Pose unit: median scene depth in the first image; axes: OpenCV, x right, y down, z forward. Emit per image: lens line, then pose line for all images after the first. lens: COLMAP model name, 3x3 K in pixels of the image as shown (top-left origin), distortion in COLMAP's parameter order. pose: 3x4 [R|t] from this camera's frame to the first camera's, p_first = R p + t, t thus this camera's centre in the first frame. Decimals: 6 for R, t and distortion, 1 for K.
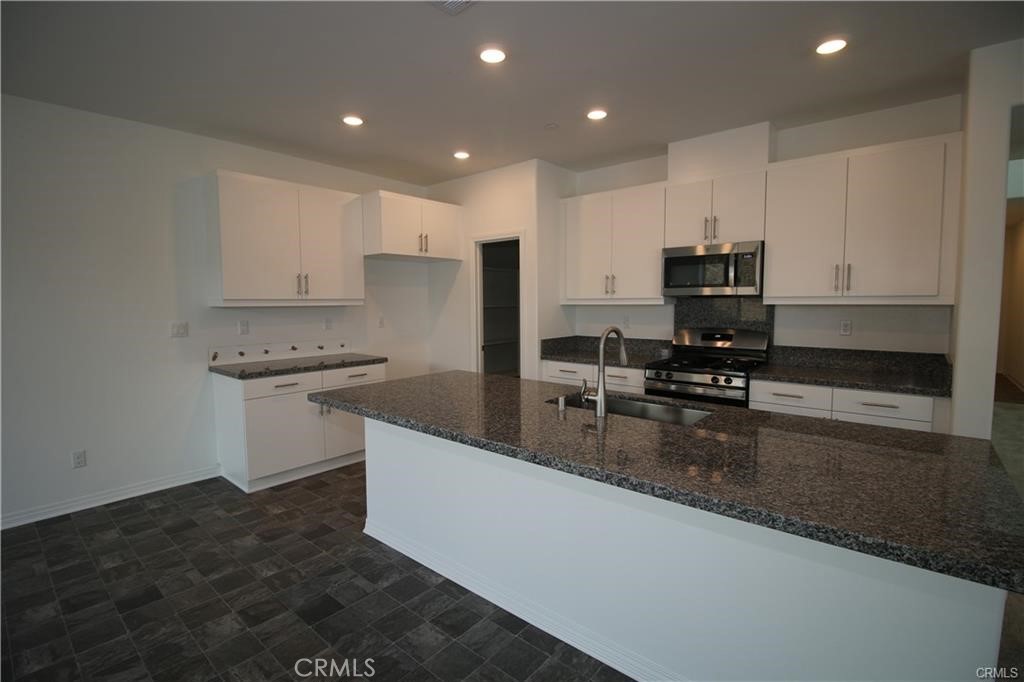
lens RADIAL K [[472.3, 0, 511.1], [0, 472.3, 336.8], [0, 0, 1]] dist [-0.014691, -0.003679]
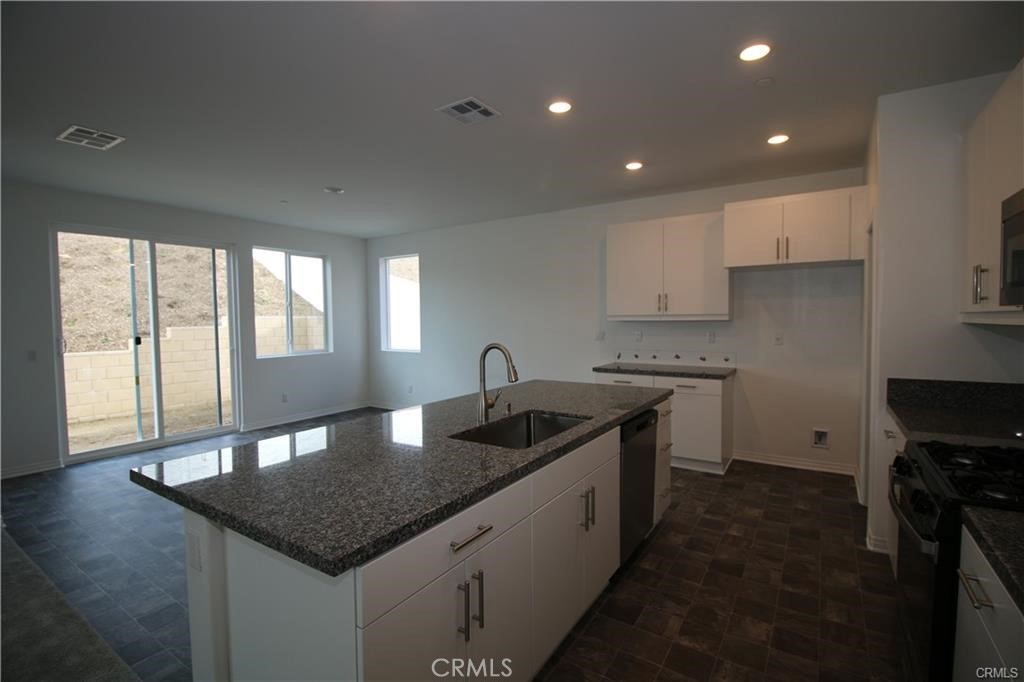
lens RADIAL K [[472.3, 0, 510.6], [0, 472.3, 337.8], [0, 0, 1]] dist [-0.014691, -0.003679]
pose [[0.115810, 0.042953, -0.992342, 0.695455], [-0.066699, 0.997146, 0.035377, -0.038932], [0.991029, 0.062092, 0.118344, 0.484788]]
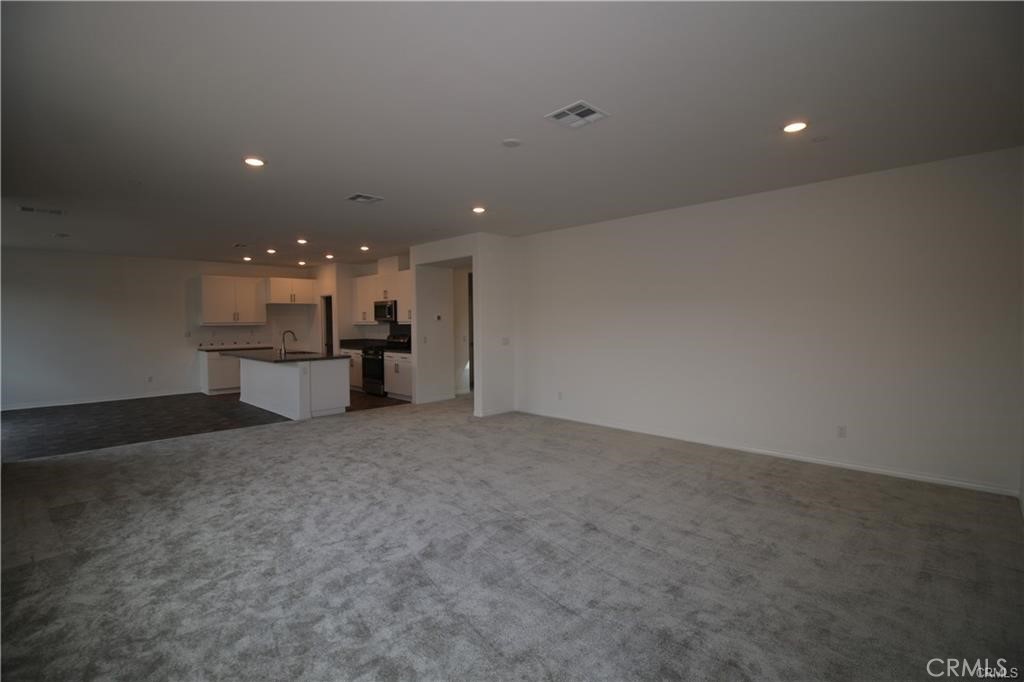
lens RADIAL K [[472.3, 0, 513.4], [0, 472.3, 333.0], [0, 0, 1]] dist [-0.014691, -0.003679]
pose [[0.996832, 0.001072, -0.079532, 1.223453], [-0.005213, 0.998640, -0.051878, 0.097644], [0.079369, 0.052128, 0.995481, -1.361130]]
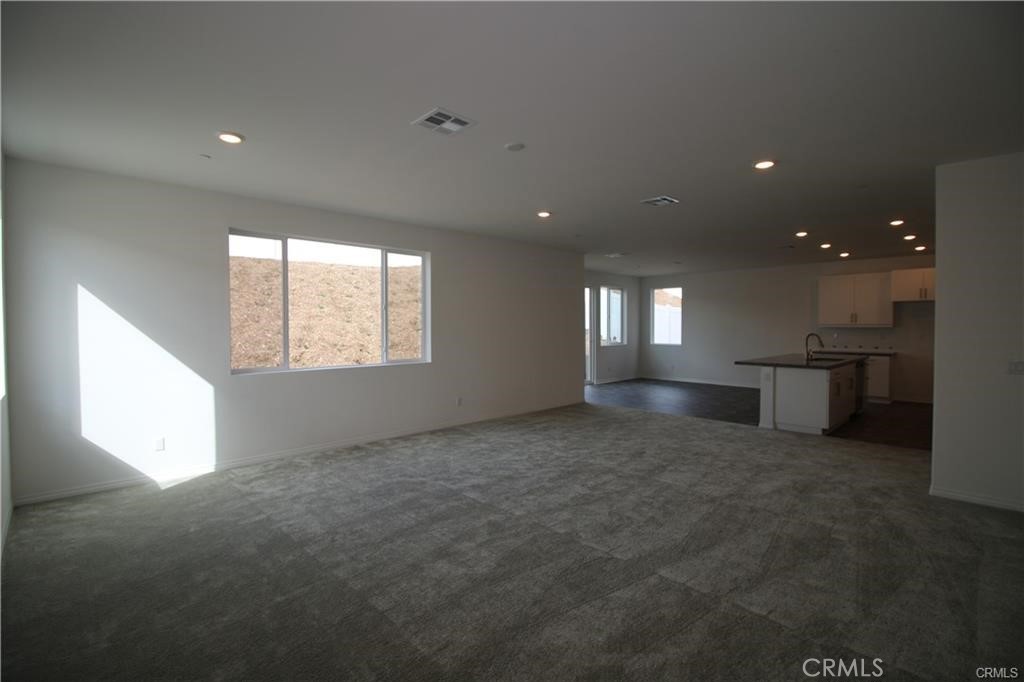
lens RADIAL K [[472.3, 0, 509.2], [0, 472.3, 335.0], [0, 0, 1]] dist [-0.014691, -0.003679]
pose [[-0.108551, 0.024109, -0.993798, 2.014025], [-0.073034, 0.996811, 0.032159, 0.021524], [0.991404, 0.076072, -0.106444, -0.418394]]
